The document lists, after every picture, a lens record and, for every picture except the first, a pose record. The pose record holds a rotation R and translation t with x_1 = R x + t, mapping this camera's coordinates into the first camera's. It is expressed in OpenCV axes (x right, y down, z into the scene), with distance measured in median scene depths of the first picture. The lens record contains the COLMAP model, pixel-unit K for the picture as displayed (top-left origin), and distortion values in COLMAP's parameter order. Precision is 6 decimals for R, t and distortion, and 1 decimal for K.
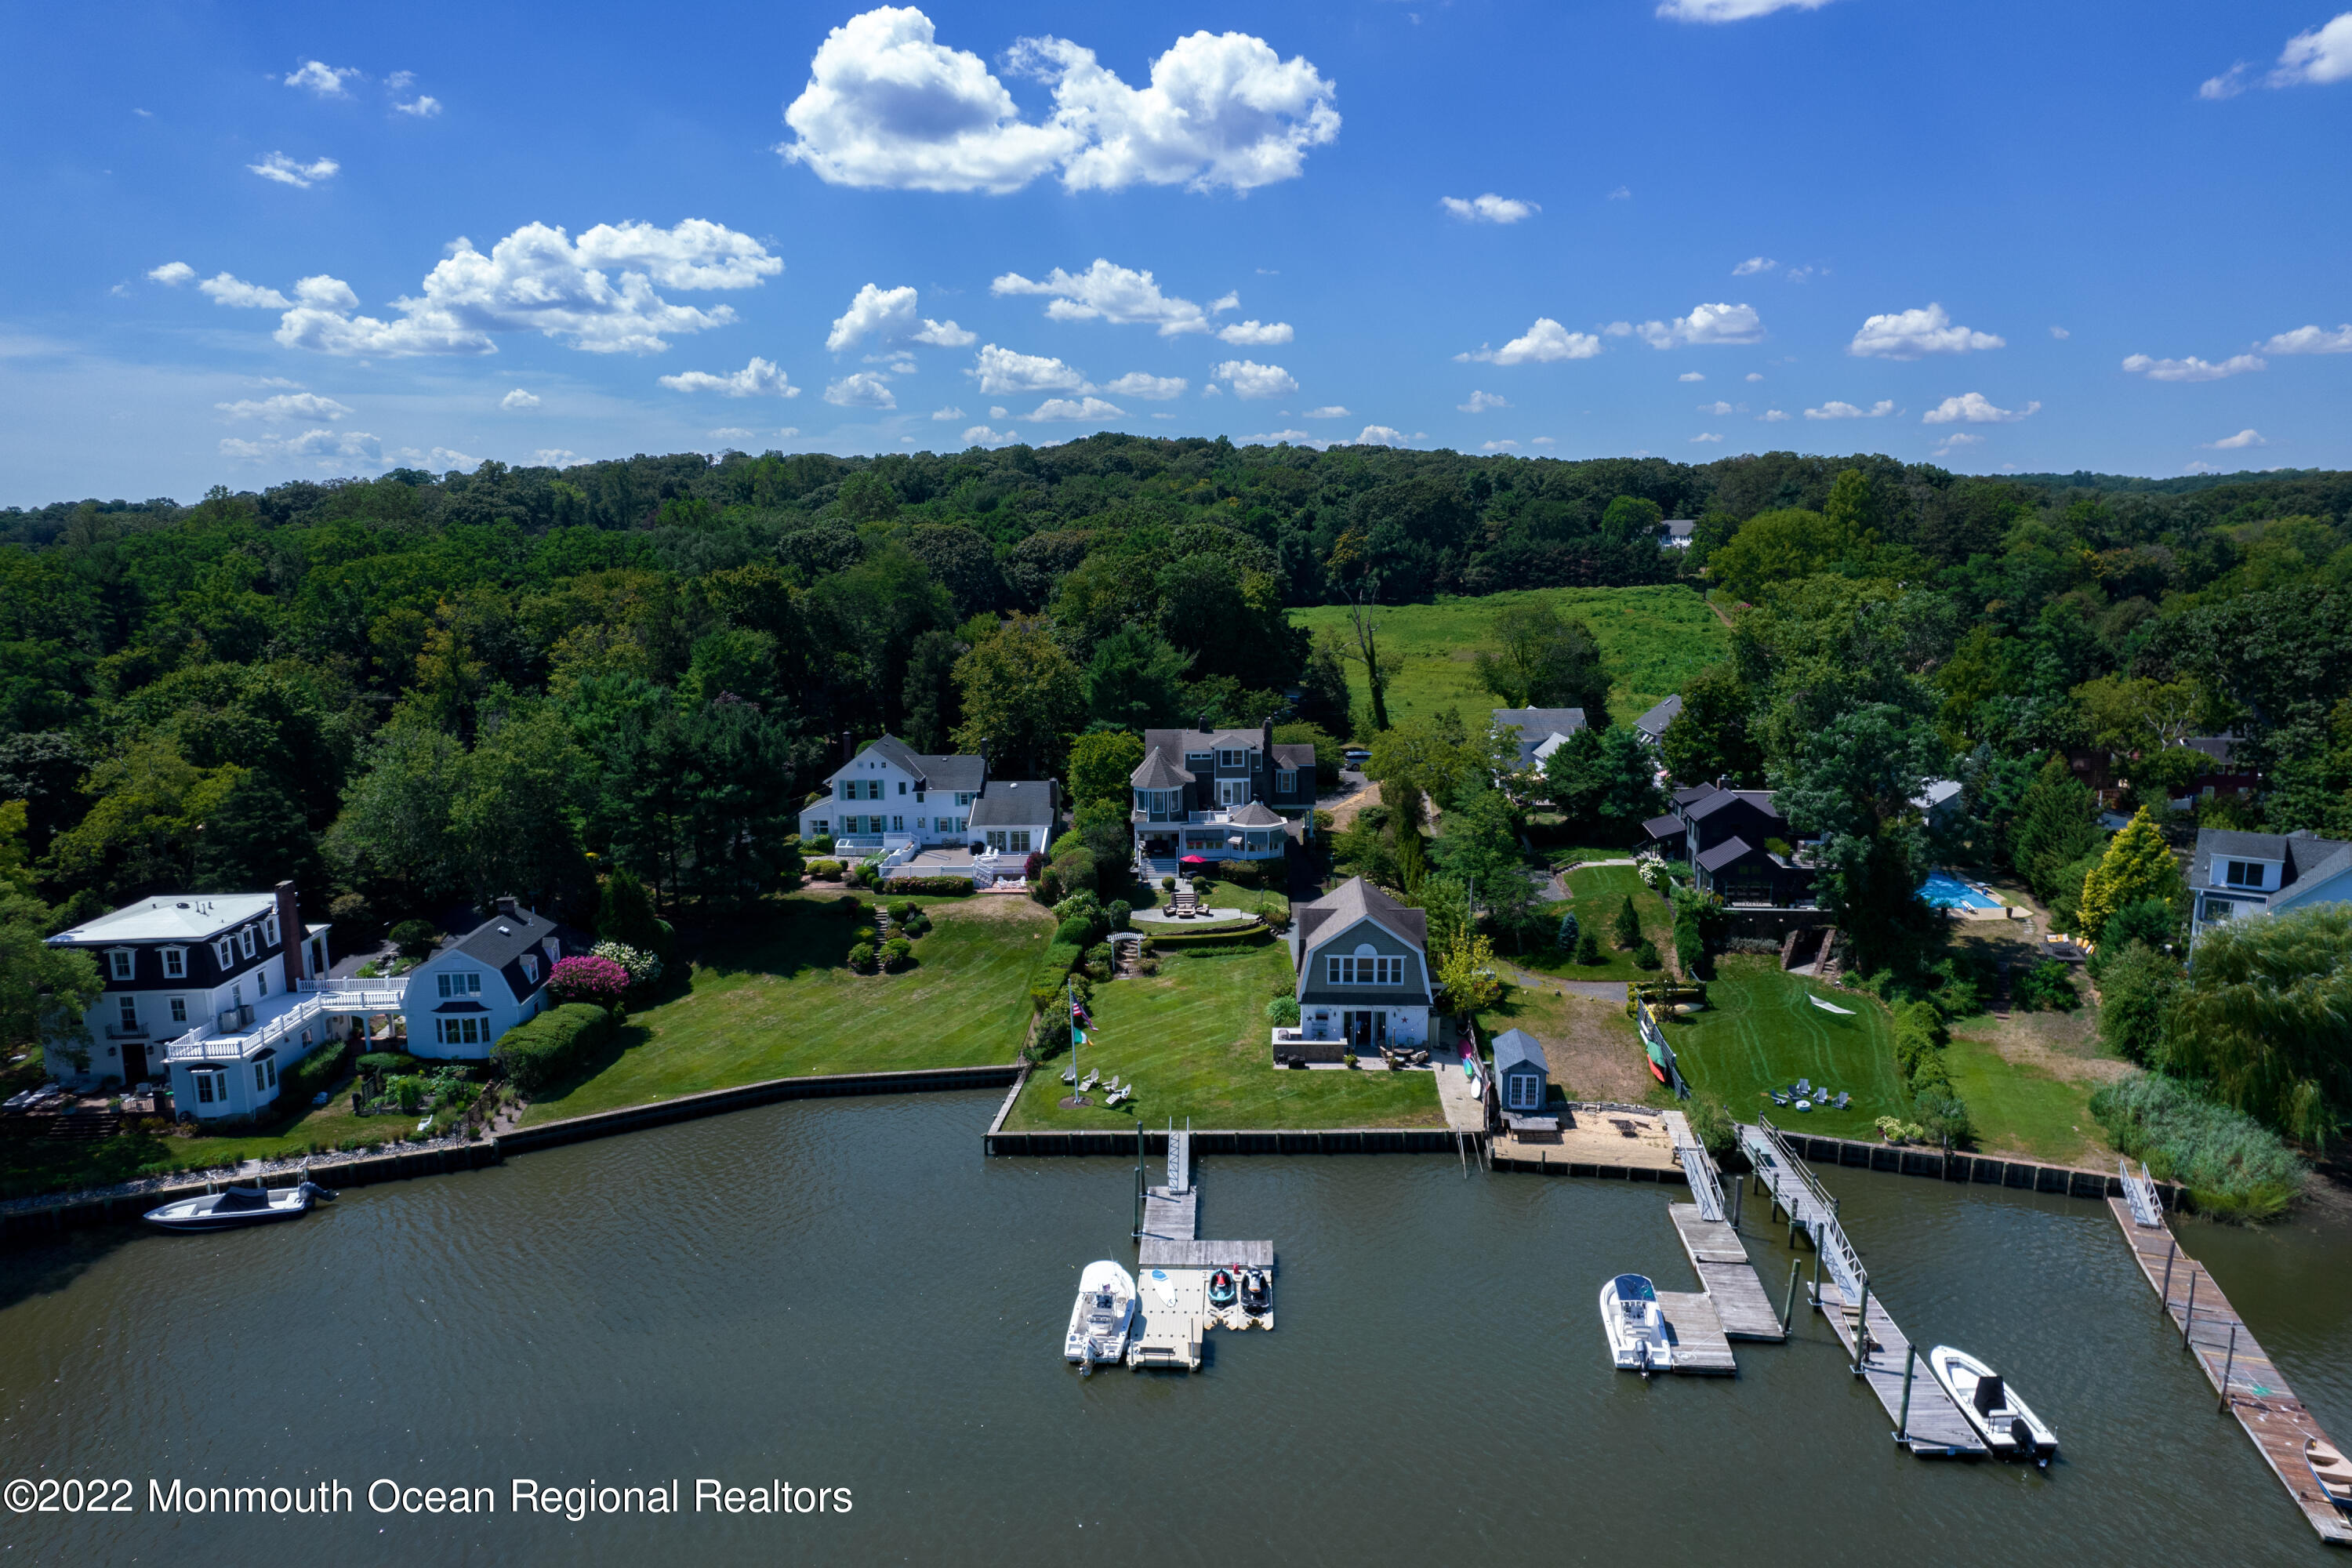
lens RADIAL K [[1521.1, 0, 1192.8], [0, 1521.1, 783.8], [0, 0, 1]] dist [-0.076171, 0.065122]
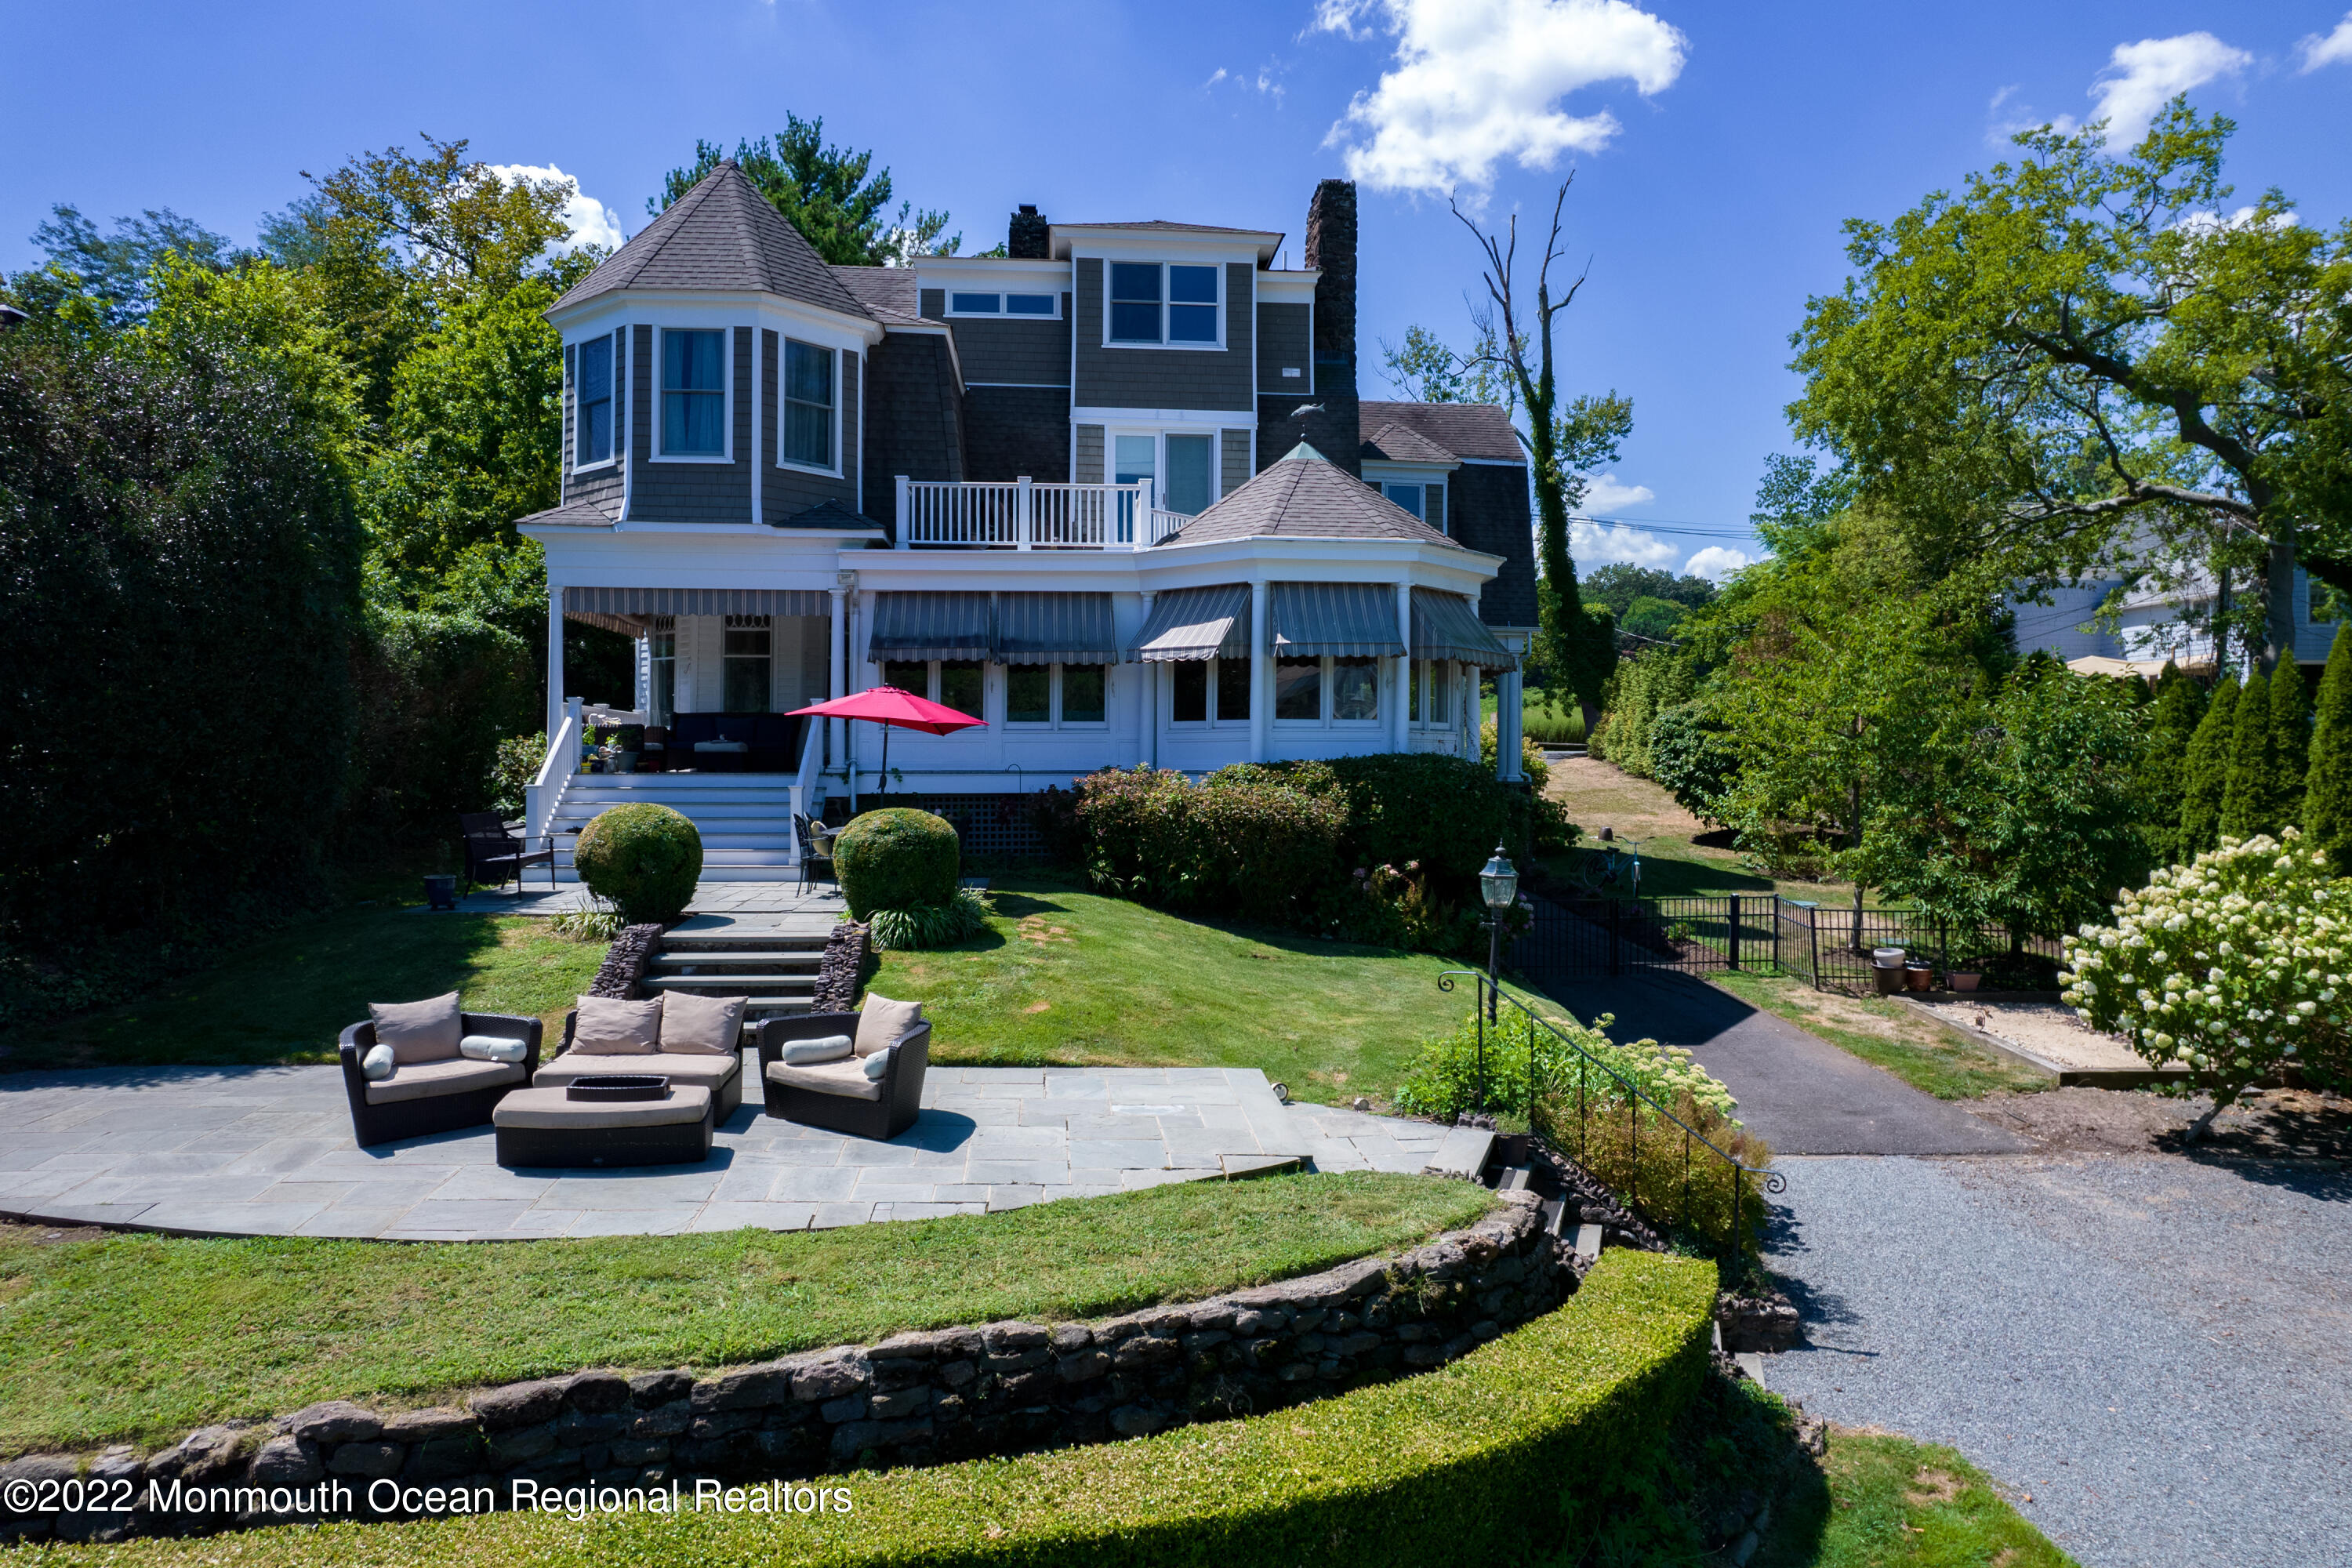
lens RADIAL K [[1521.1, 0, 1192.8], [0, 1521.1, 783.8], [0, 0, 1]] dist [-0.076171, 0.065122]
pose [[0.998111, 0.008675, 0.060824, 0.026075], [0.000844, 0.987953, -0.154750, 0.101620], [-0.061434, 0.154509, 0.986079, 1.154484]]
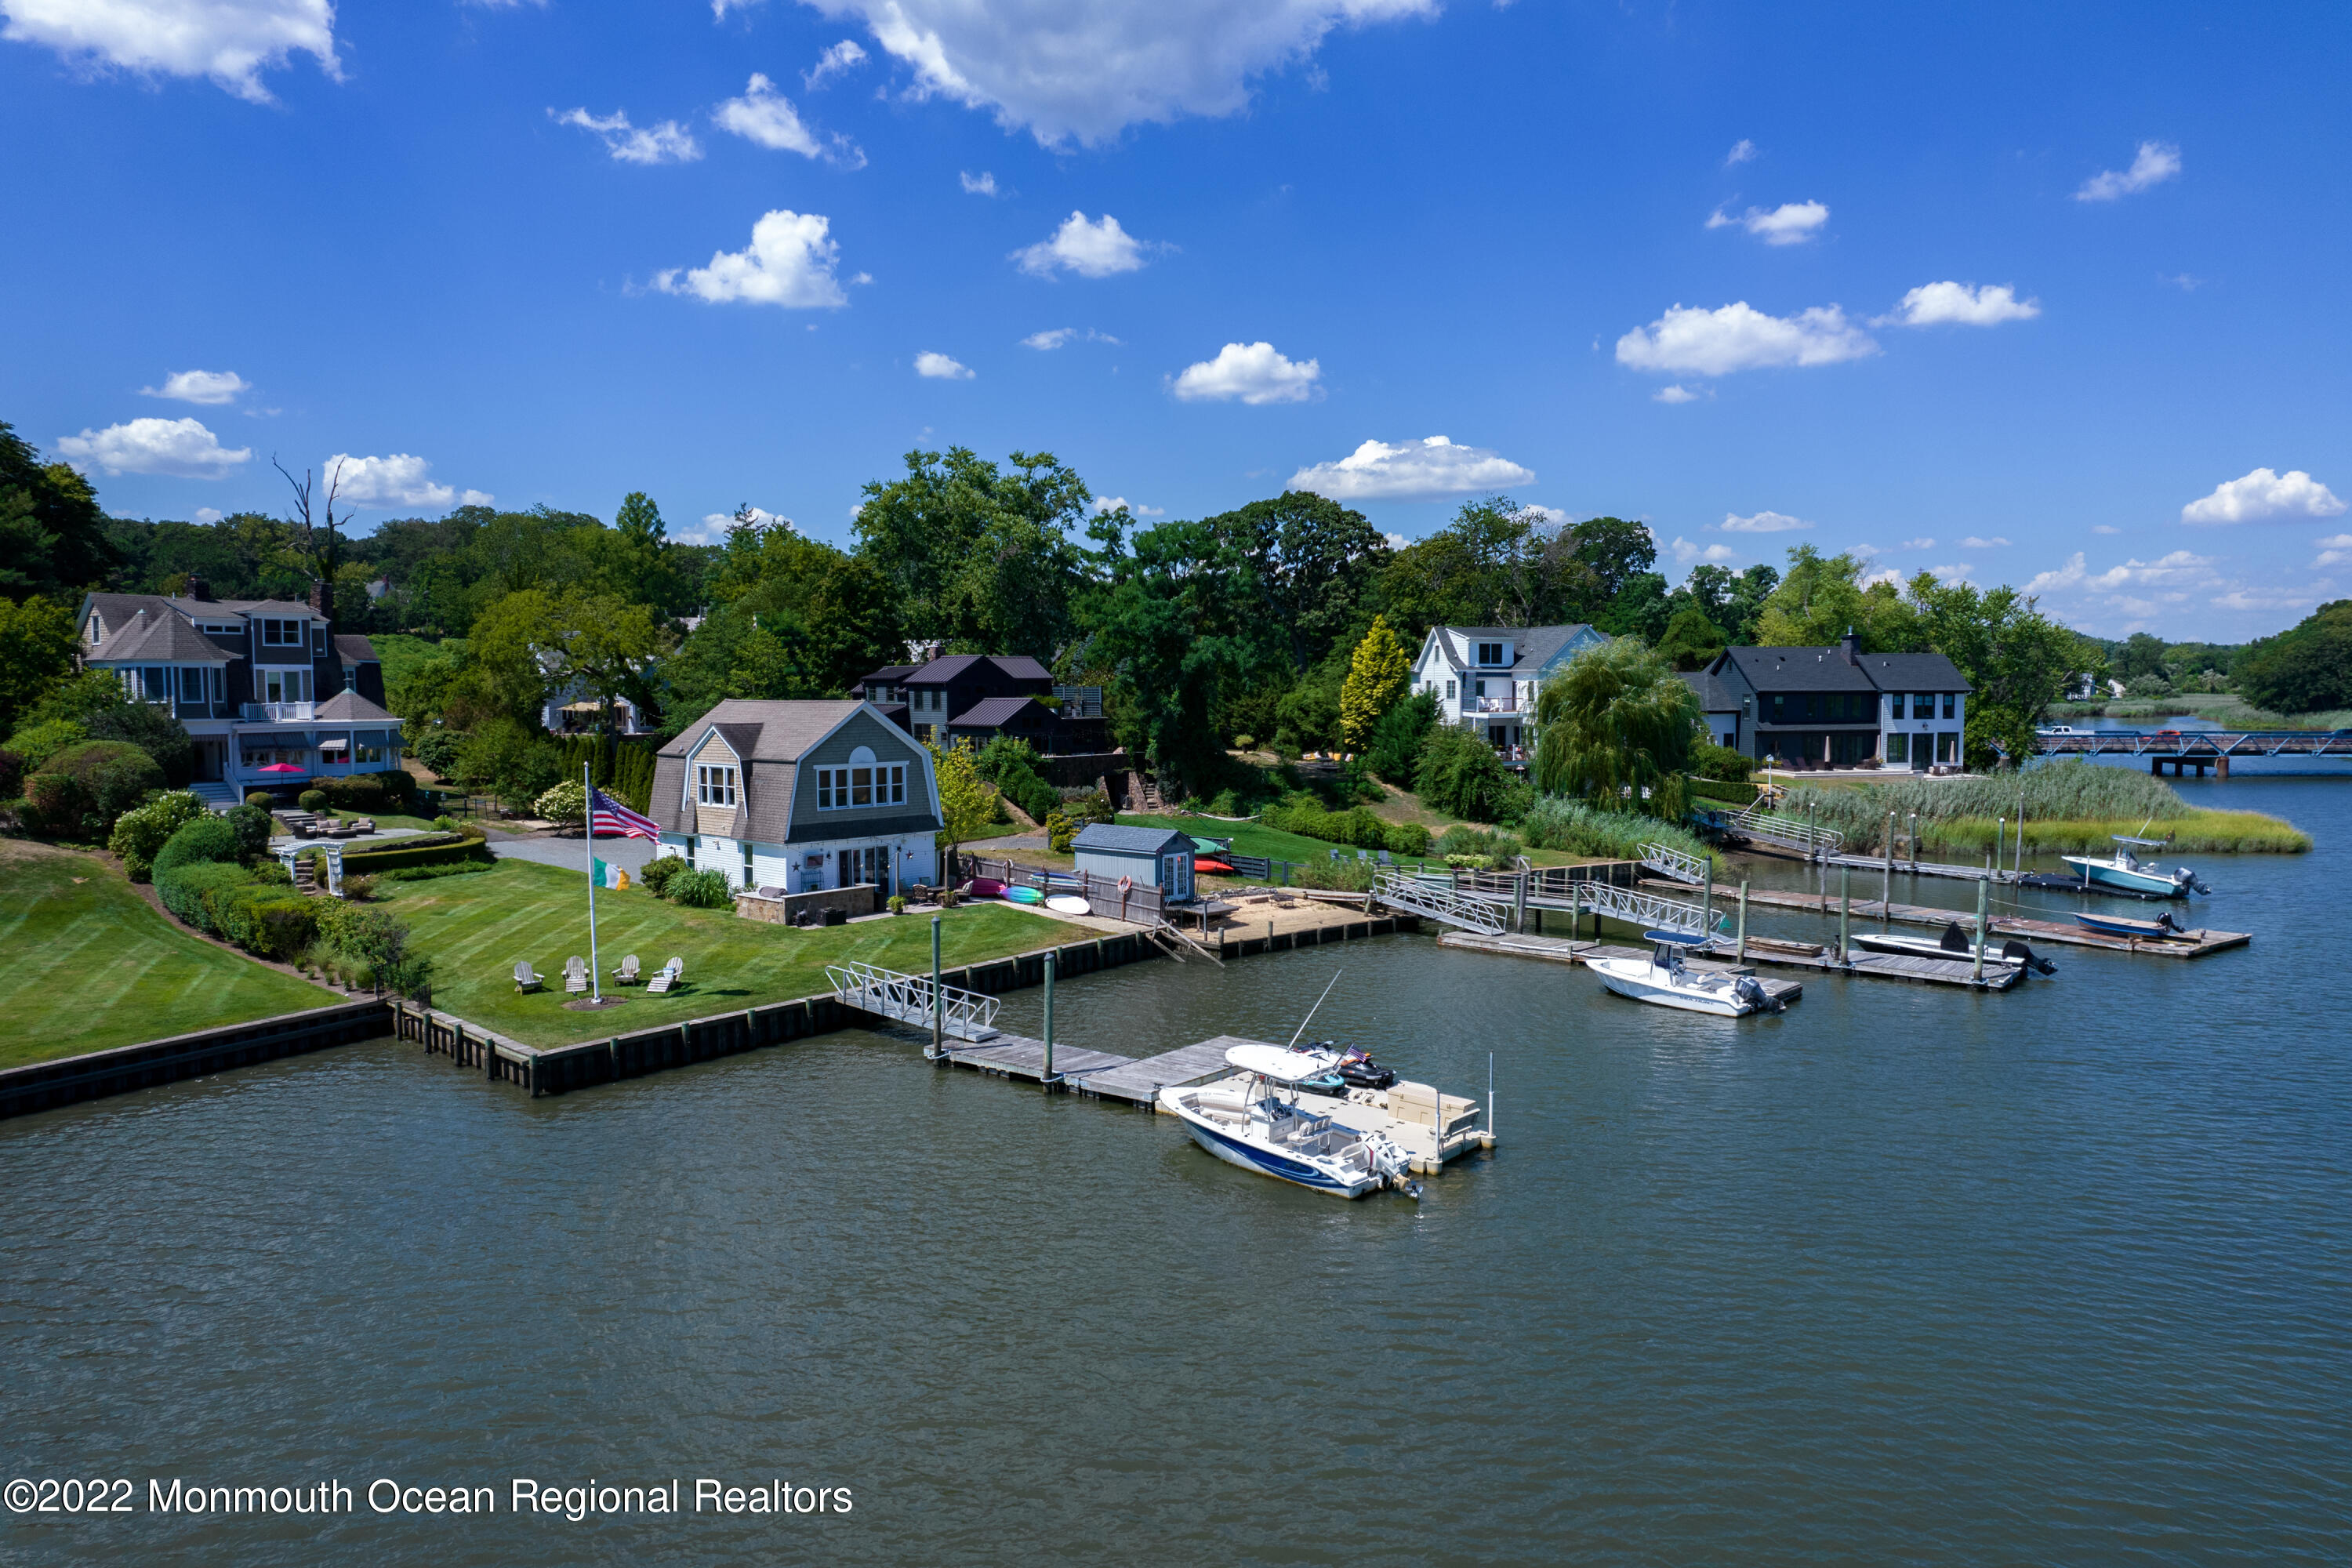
lens RADIAL K [[1521.1, 0, 1192.8], [0, 1521.1, 783.8], [0, 0, 1]] dist [-0.076171, 0.065122]
pose [[0.605079, -0.046688, 0.794796, -0.340055], [0.128301, 0.990950, -0.039465, 0.167674], [-0.785760, 0.125852, 0.605593, 0.465469]]
